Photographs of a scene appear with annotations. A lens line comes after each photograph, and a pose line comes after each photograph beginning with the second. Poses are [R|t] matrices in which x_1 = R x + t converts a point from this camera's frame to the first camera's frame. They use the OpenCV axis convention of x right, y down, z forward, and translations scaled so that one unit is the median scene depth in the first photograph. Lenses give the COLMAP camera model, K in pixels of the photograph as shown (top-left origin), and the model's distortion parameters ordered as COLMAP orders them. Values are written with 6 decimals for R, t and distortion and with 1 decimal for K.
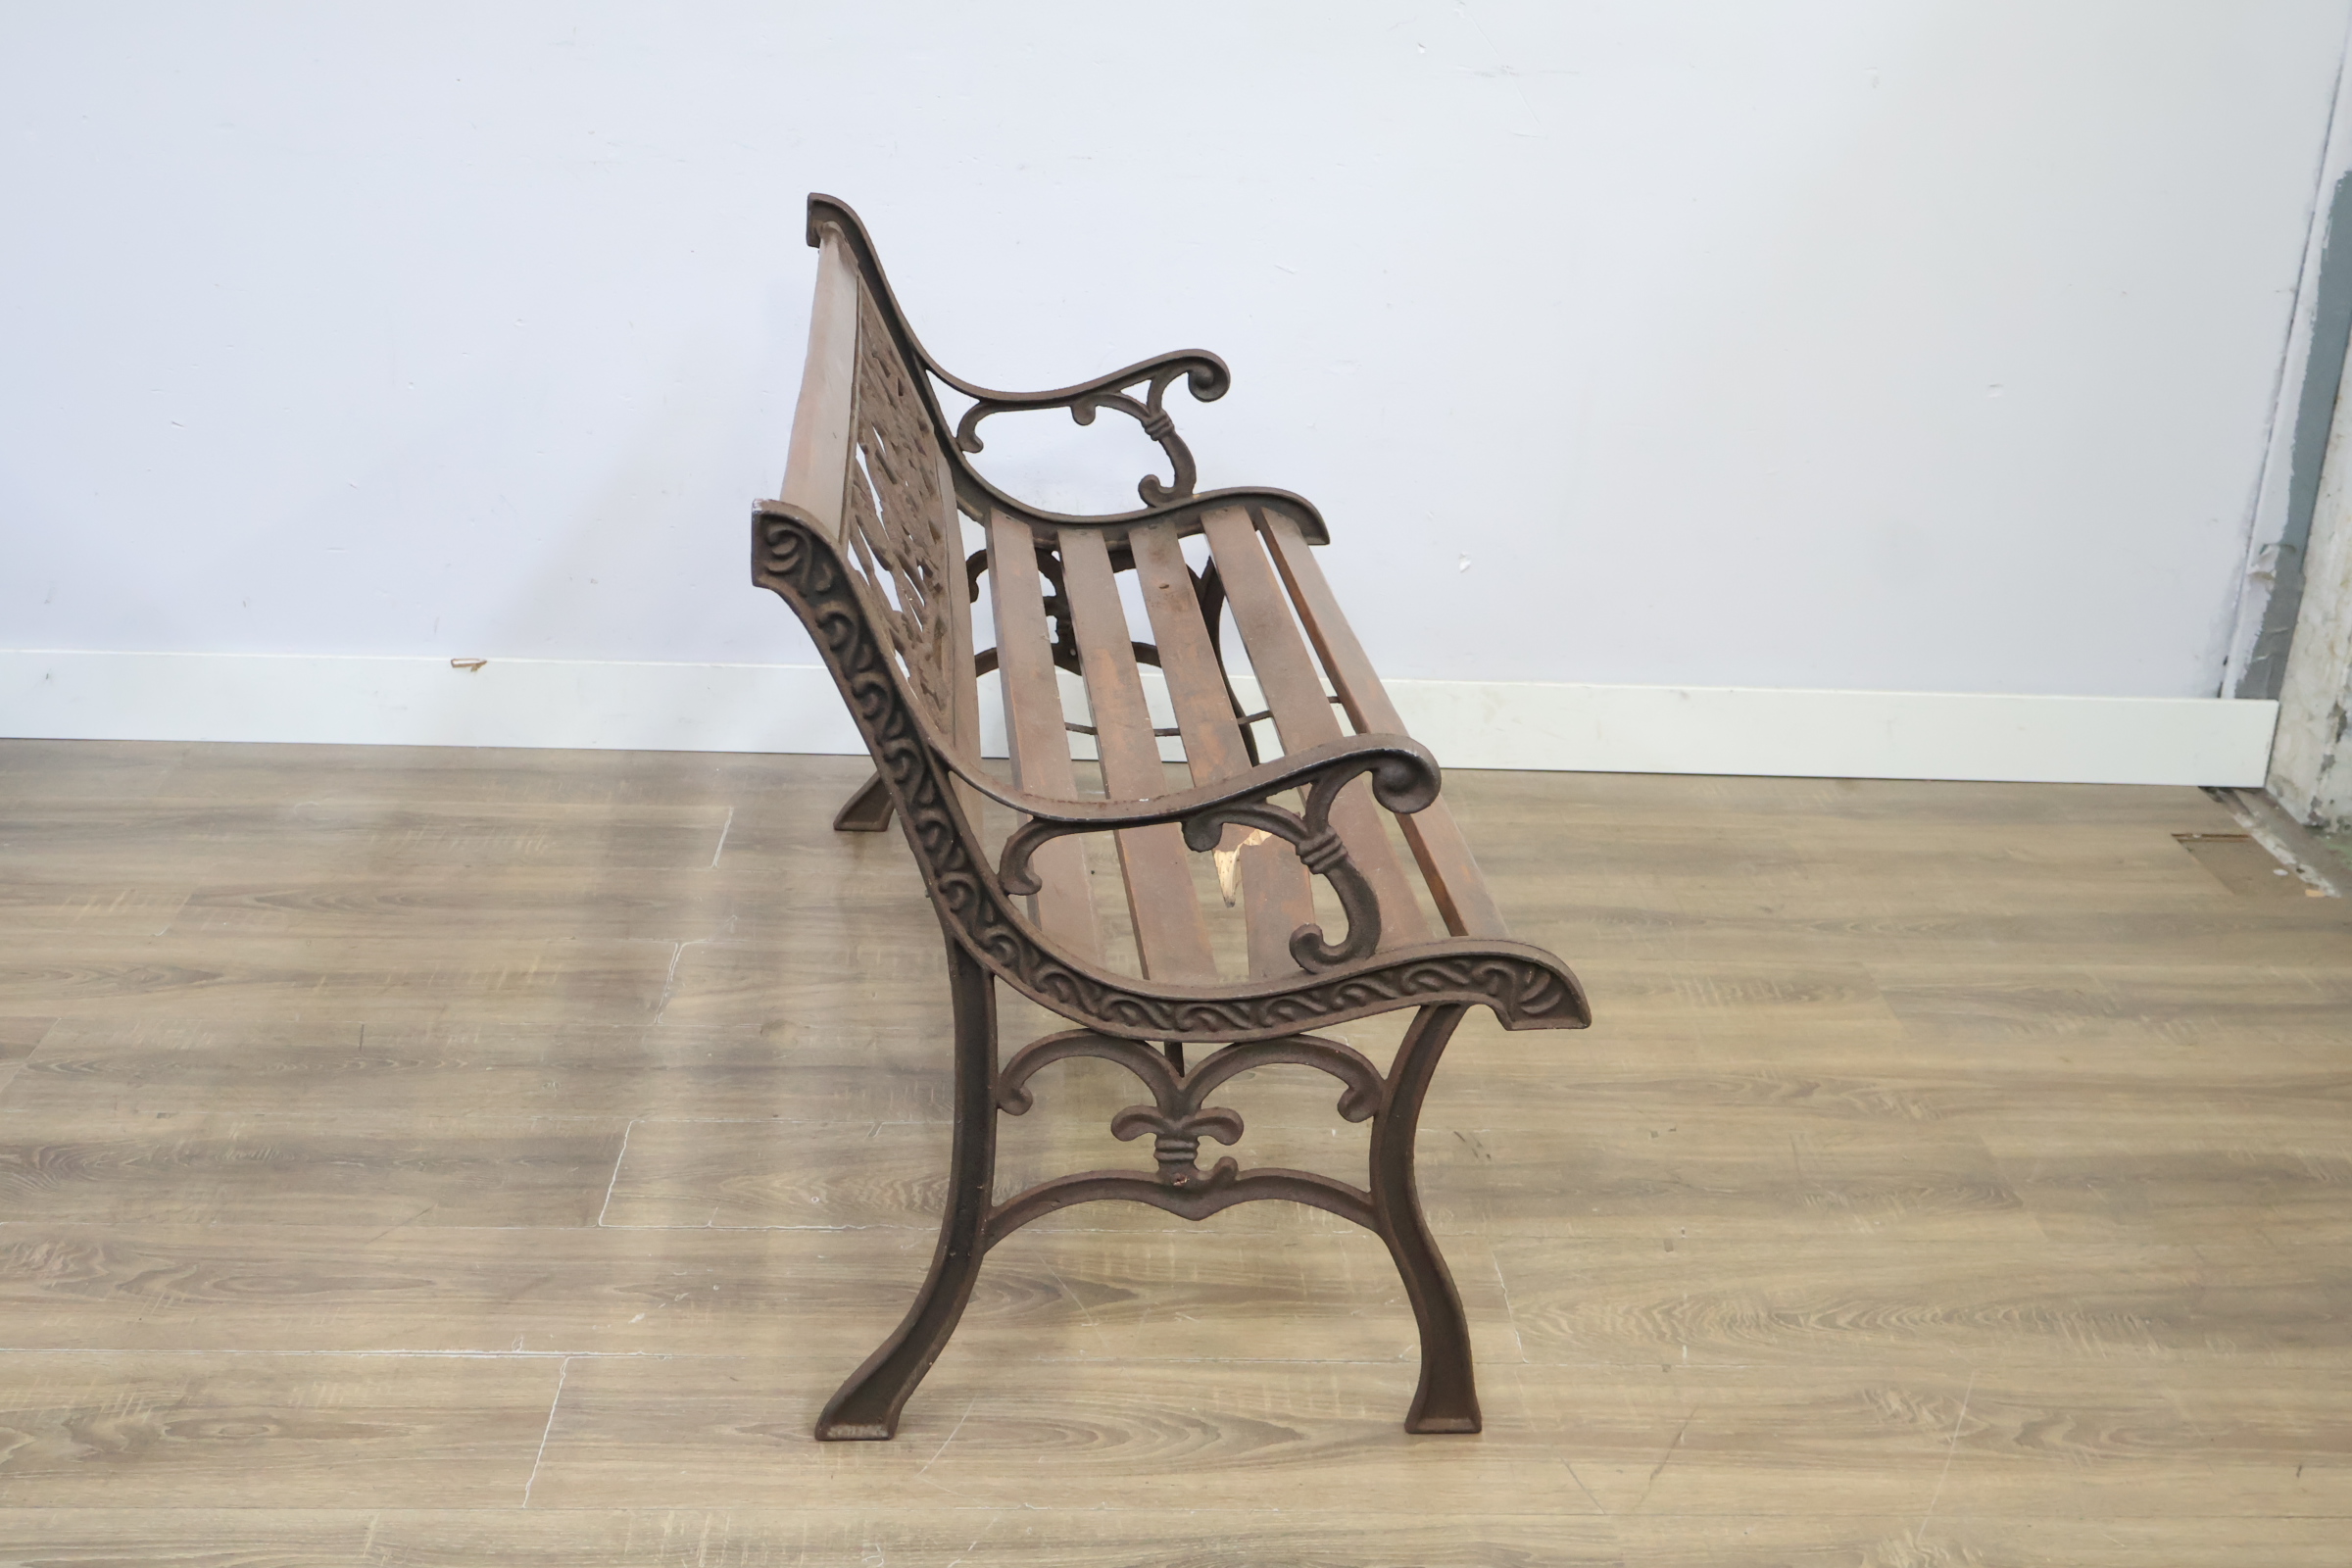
lens RADIAL K [[2639.4, 0, 1185.0], [0, 2639.4, 784.6], [0, 0, 1]] dist [0.001753, 0.000000]
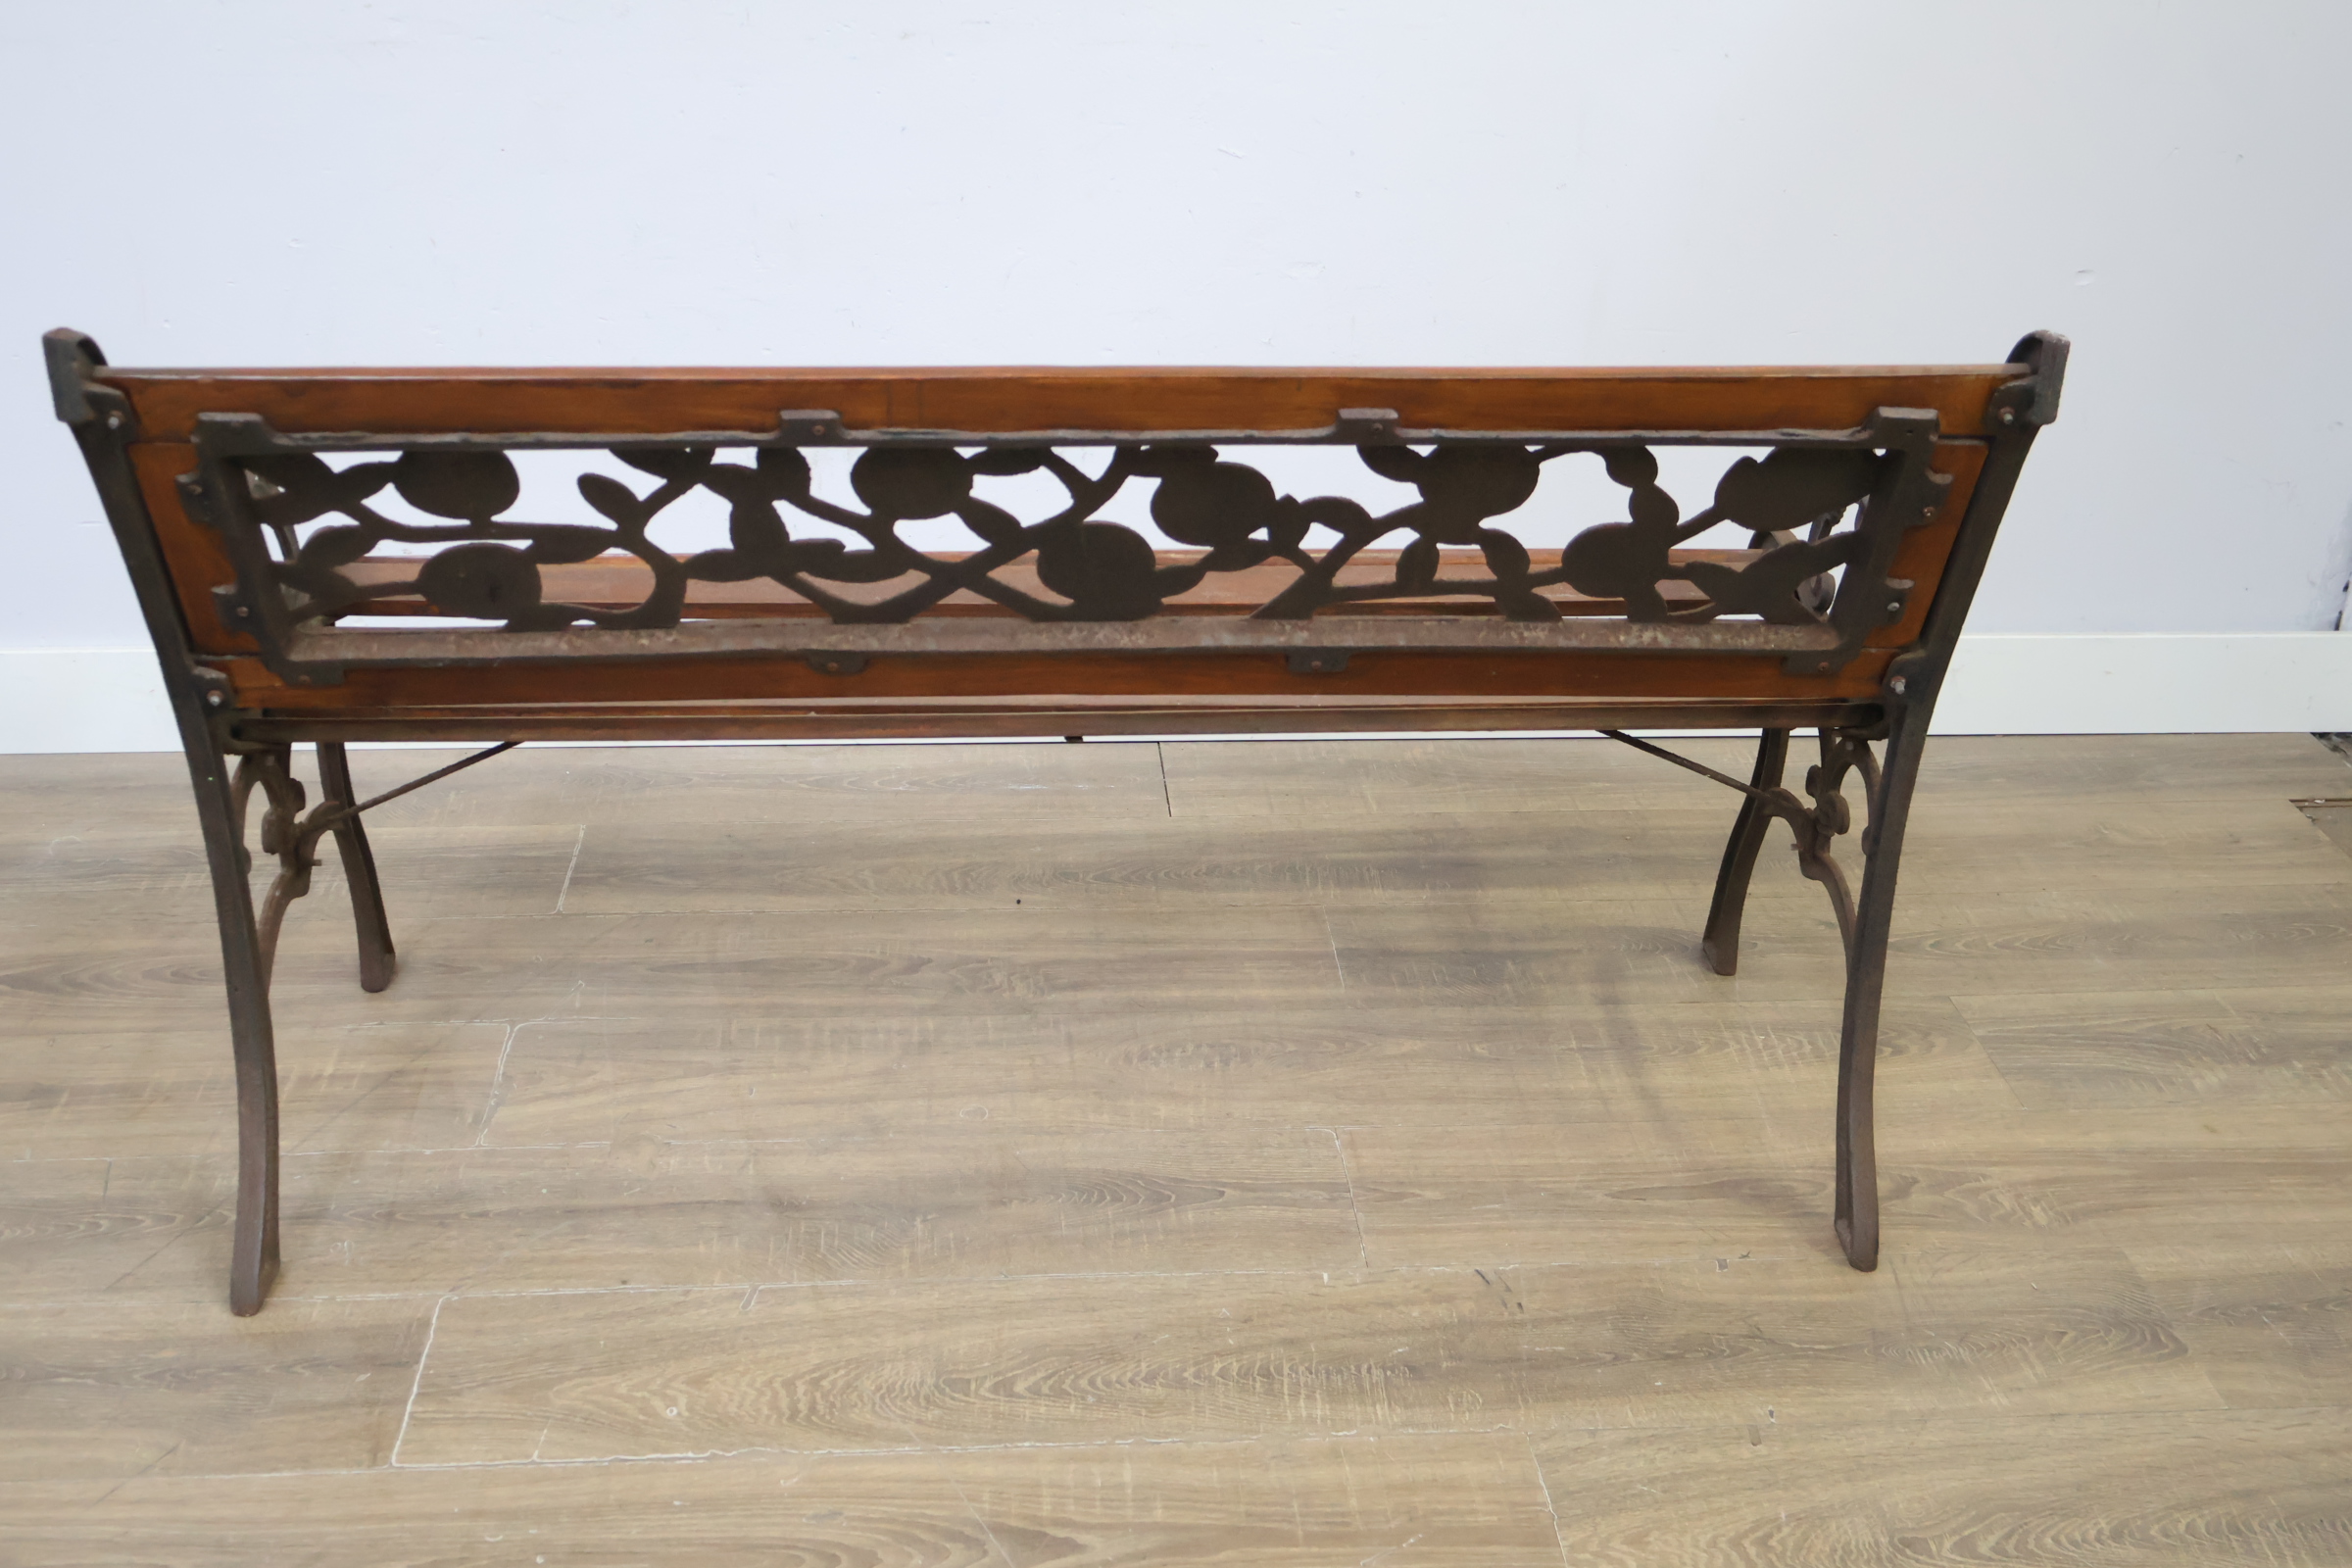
lens RADIAL K [[2639.4, 0, 1180.2], [0, 2639.4, 786.6], [0, 0, 1]] dist [0.001753, 0.000000]
pose [[0.999401, -0.028953, 0.018965, 0.001446], [0.027436, 0.996739, 0.075884, -0.077577], [-0.021100, -0.075319, 0.996936, 0.210866]]
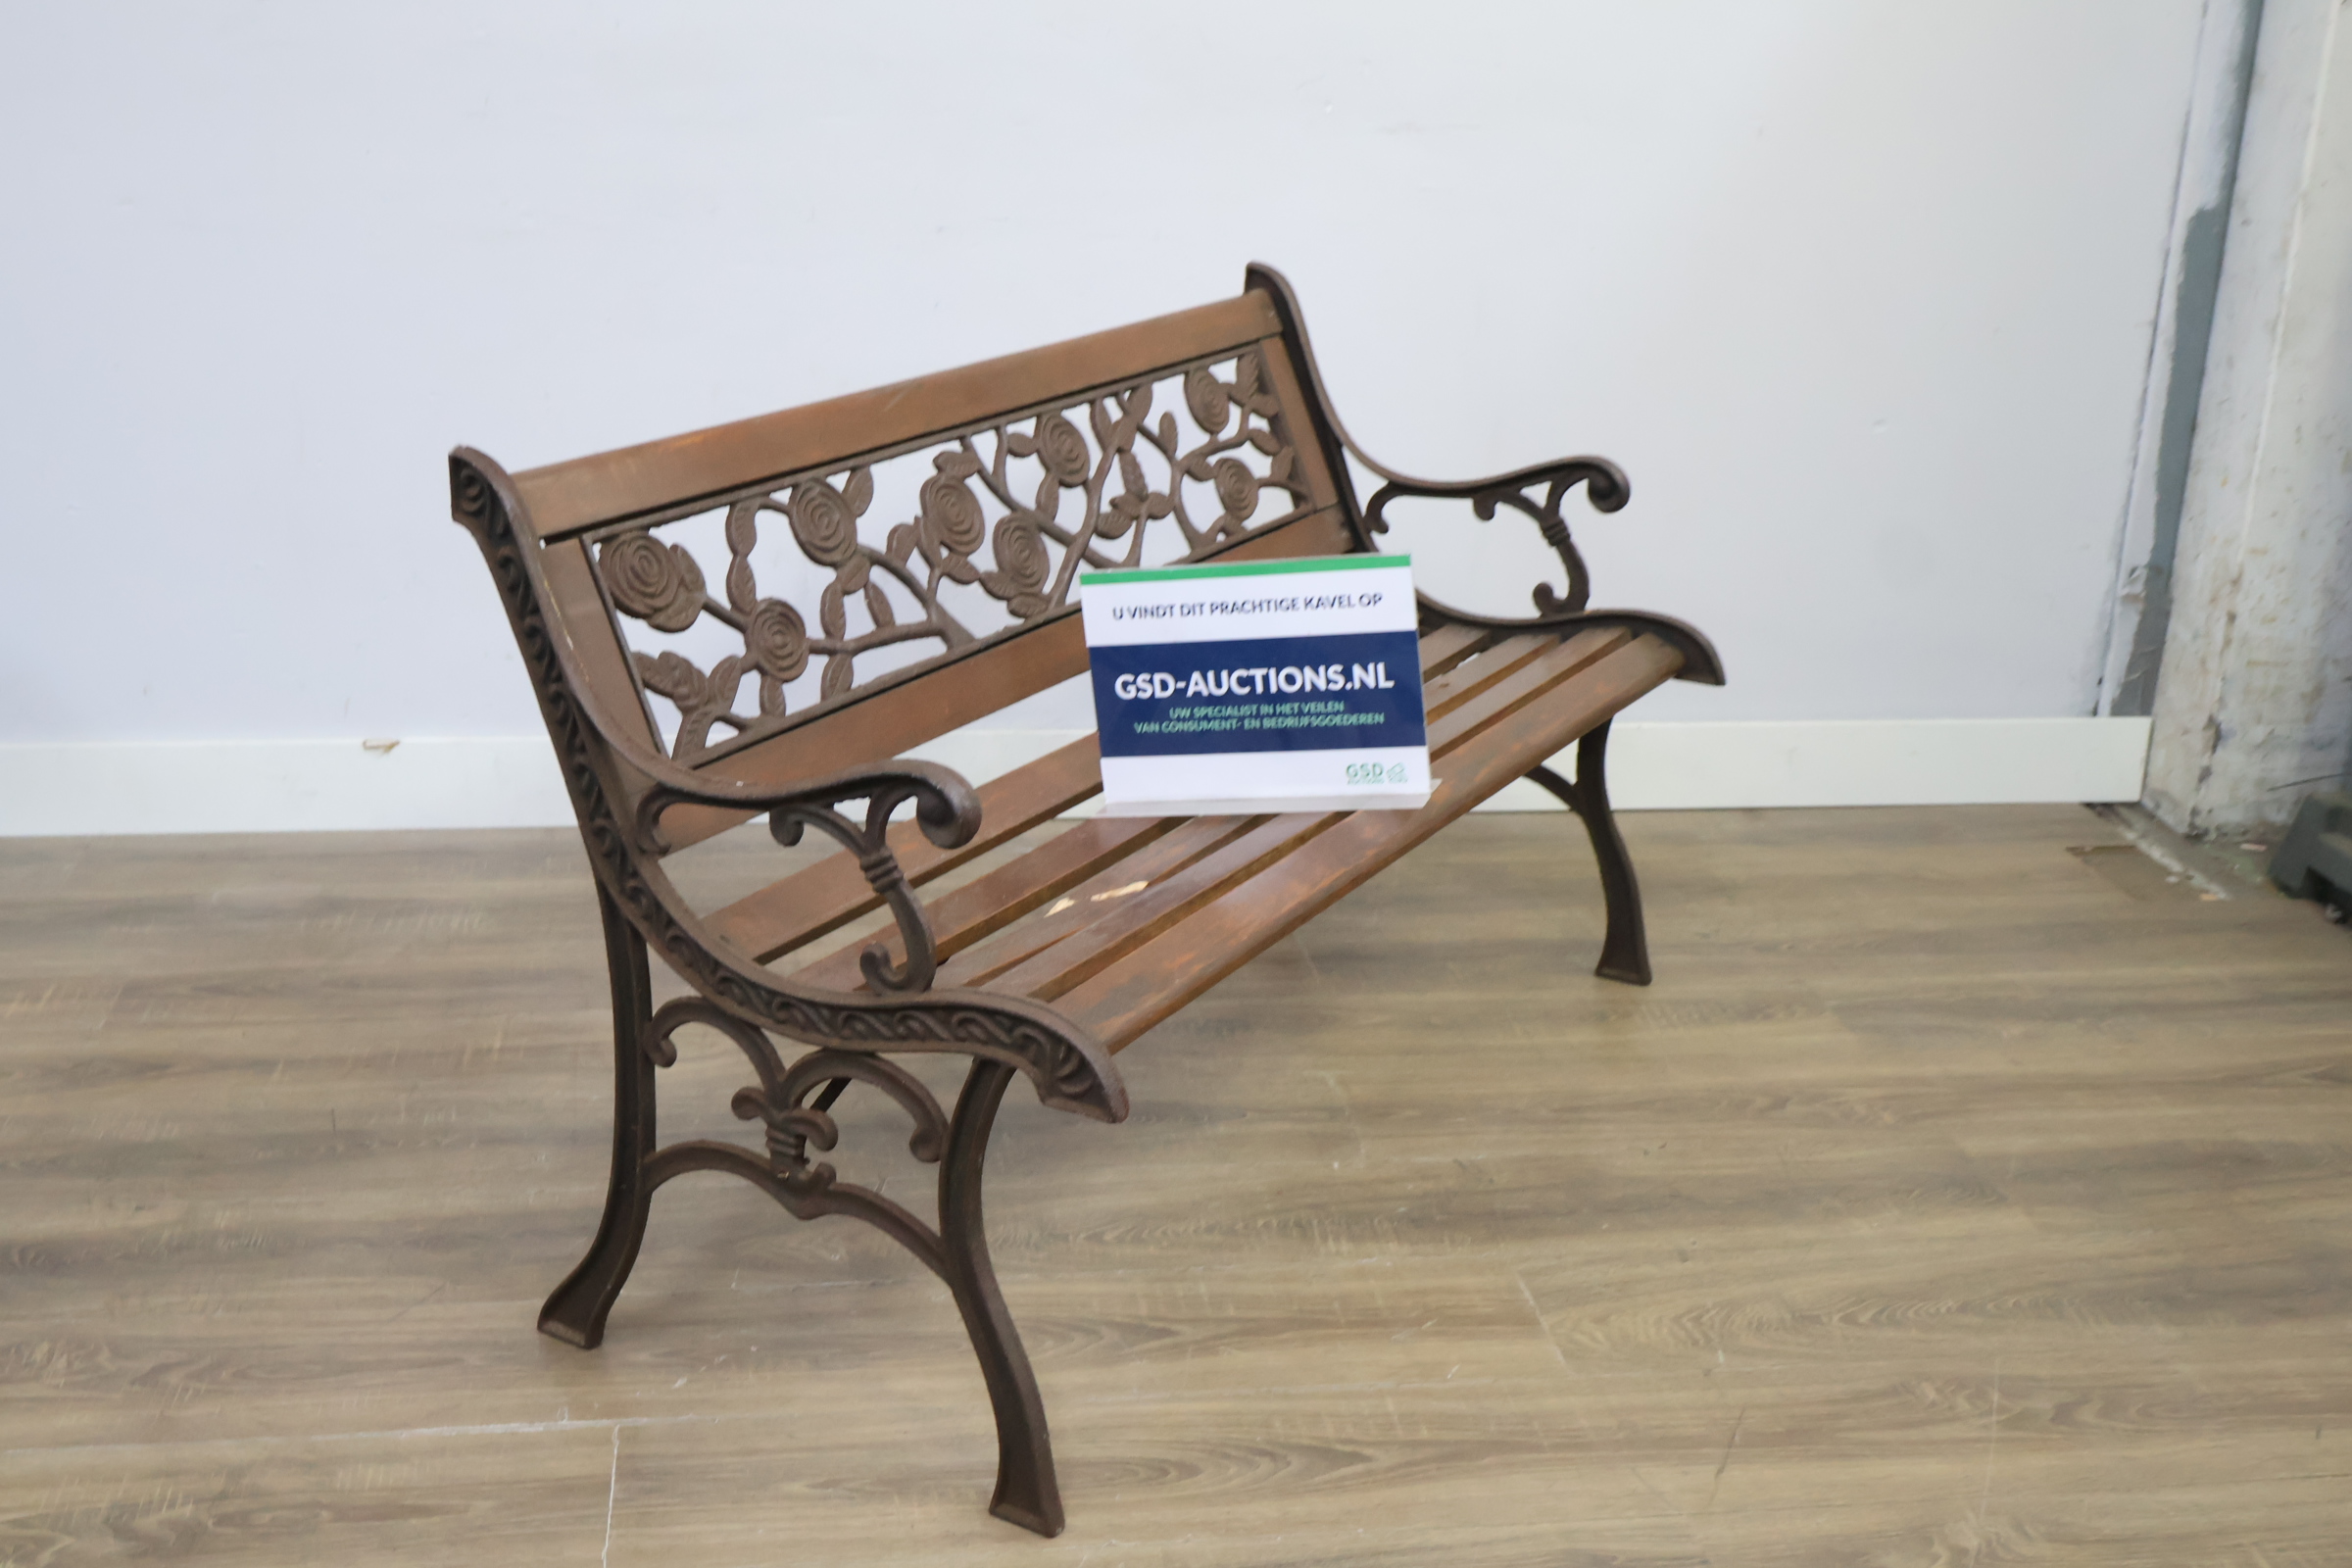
lens RADIAL K [[2639.4, 0, 1168.0], [0, 2639.4, 786.4], [0, 0, 1]] dist [0.001753, 0.000000]
pose [[0.995076, -0.038028, 0.091532, -0.092624], [0.040967, 0.998697, -0.030439, 0.015218], [-0.090256, 0.034039, 0.995337, -0.001491]]
